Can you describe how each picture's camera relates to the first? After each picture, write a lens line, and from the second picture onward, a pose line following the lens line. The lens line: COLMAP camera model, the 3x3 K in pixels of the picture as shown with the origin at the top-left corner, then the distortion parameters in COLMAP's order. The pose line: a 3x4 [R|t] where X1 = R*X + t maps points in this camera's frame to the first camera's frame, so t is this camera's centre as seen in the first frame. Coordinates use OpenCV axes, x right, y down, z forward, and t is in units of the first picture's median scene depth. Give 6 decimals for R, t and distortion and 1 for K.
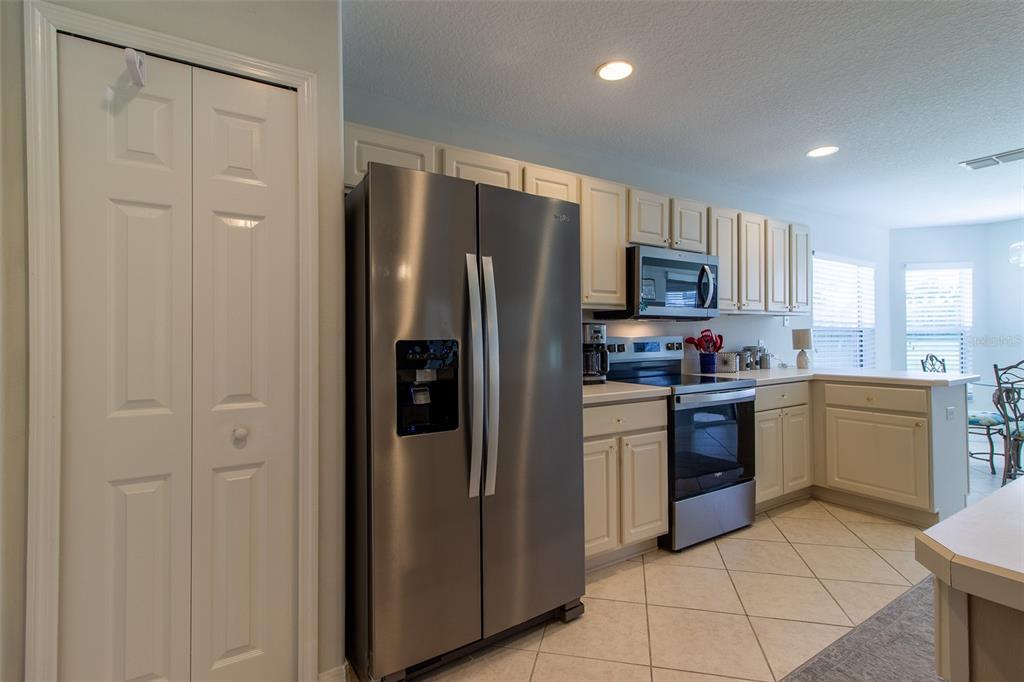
lens RADIAL K [[479.9, 0, 514.7], [0, 479.9, 330.8], [0, 0, 1]] dist [-0.001729, -0.000288]
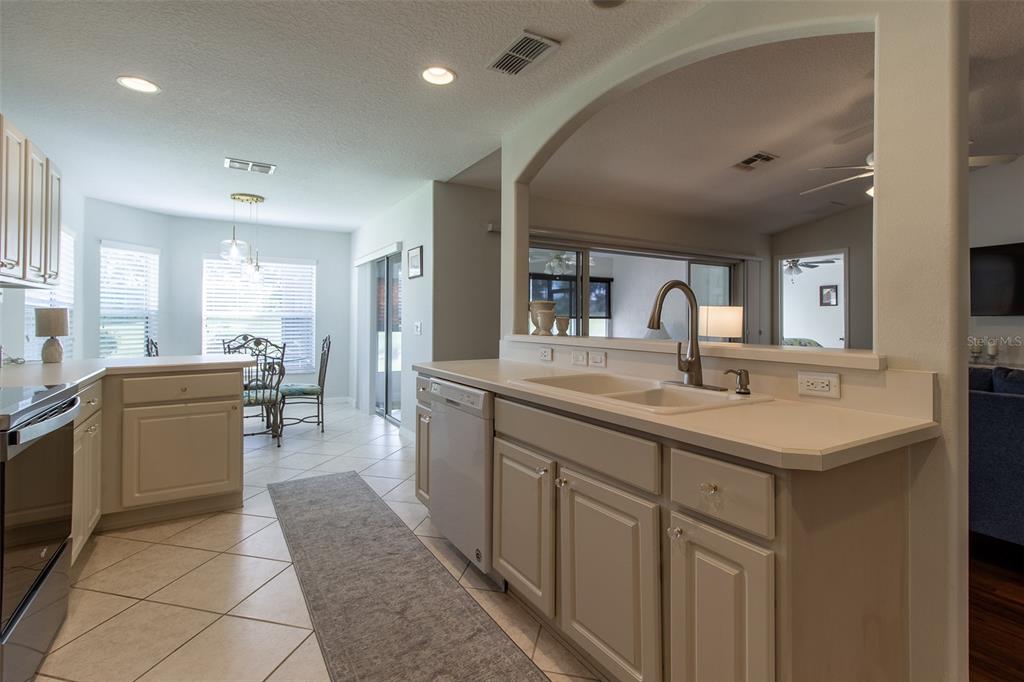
lens RADIAL K [[482.1, 0, 499.4], [0, 482.1, 315.0], [0, 0, 1]] dist [0.003585, 0.000605]
pose [[0.019659, 0.014964, 0.999695, -0.143190], [-0.014478, 0.999787, -0.014681, 0.009676], [-0.999702, -0.014185, 0.019871, 0.398404]]
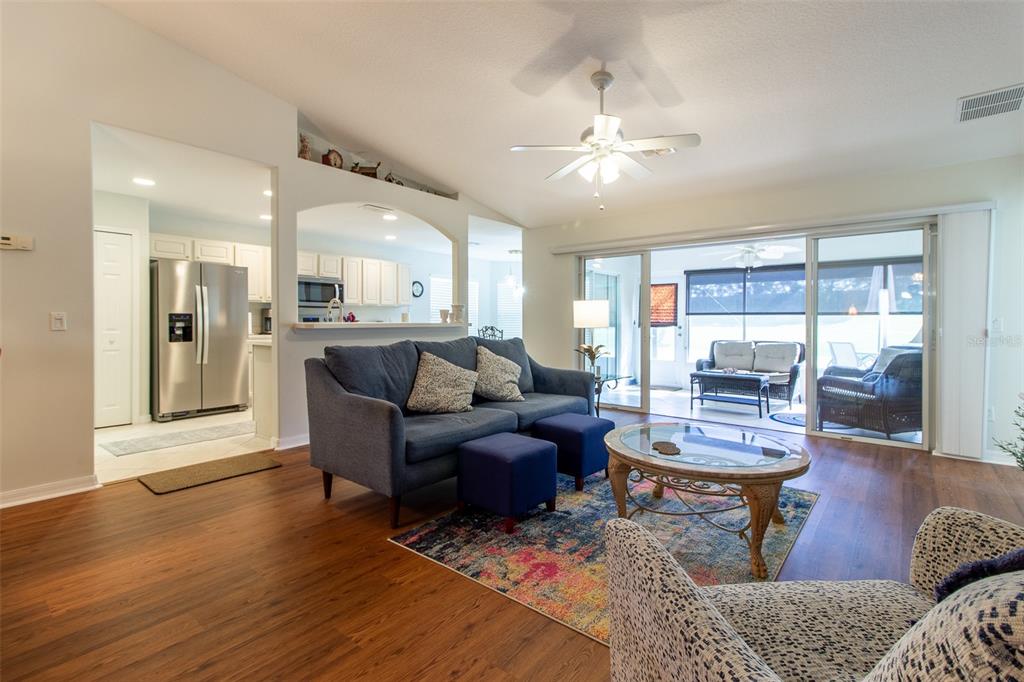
lens RADIAL K [[483.3, 0, 513.7], [0, 483.3, 324.4], [0, 0, 1]] dist [0.007029, 0.000160]
pose [[0.951844, 0.006260, 0.306519, 0.507994], [-0.011656, 0.999808, 0.015779, 0.008901], [-0.306361, -0.018592, 0.951734, -1.485788]]
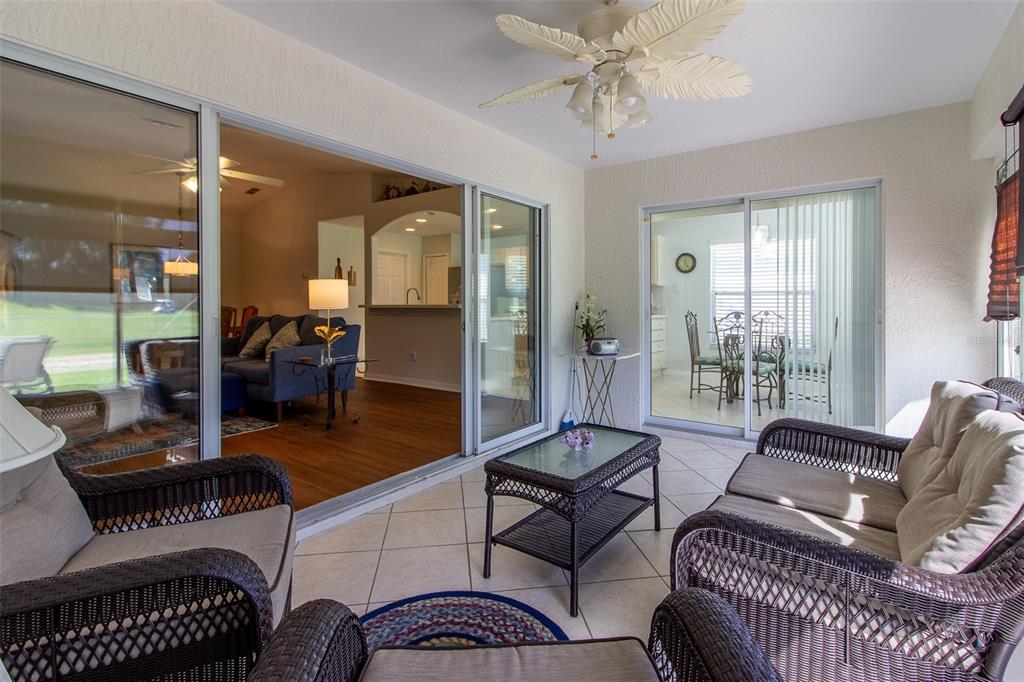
lens RADIAL K [[473.9, 0, 512.5], [0, 473.9, 306.8], [0, 0, 1]] dist [0.001724, 0.000274]
pose [[0.362181, 0.008217, -0.932072, 2.643171], [0.011003, 0.999854, 0.013090, 0.023041], [0.932043, -0.014997, 0.362037, -0.164449]]
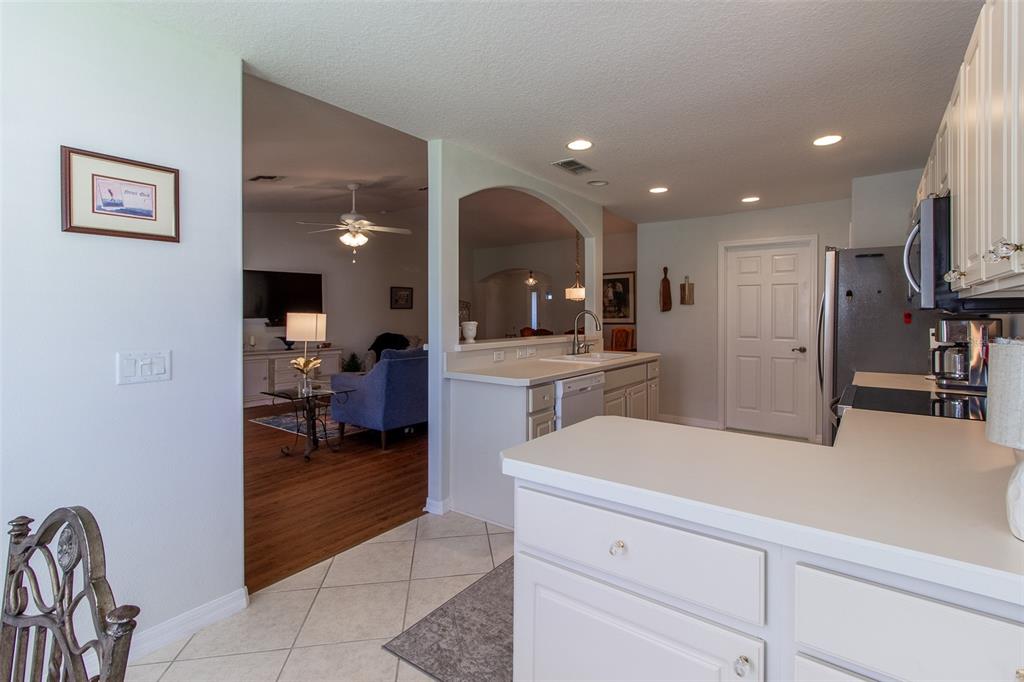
lens RADIAL K [[467.4, 0, 514.8], [0, 467.4, 316.1], [0, 0, 1]] dist [-0.001201, -0.000103]
pose [[-0.933598, 0.007808, -0.358236, 1.114918], [0.010312, 0.999934, -0.005081, -0.022429], [0.358173, -0.008438, -0.933617, 1.393751]]
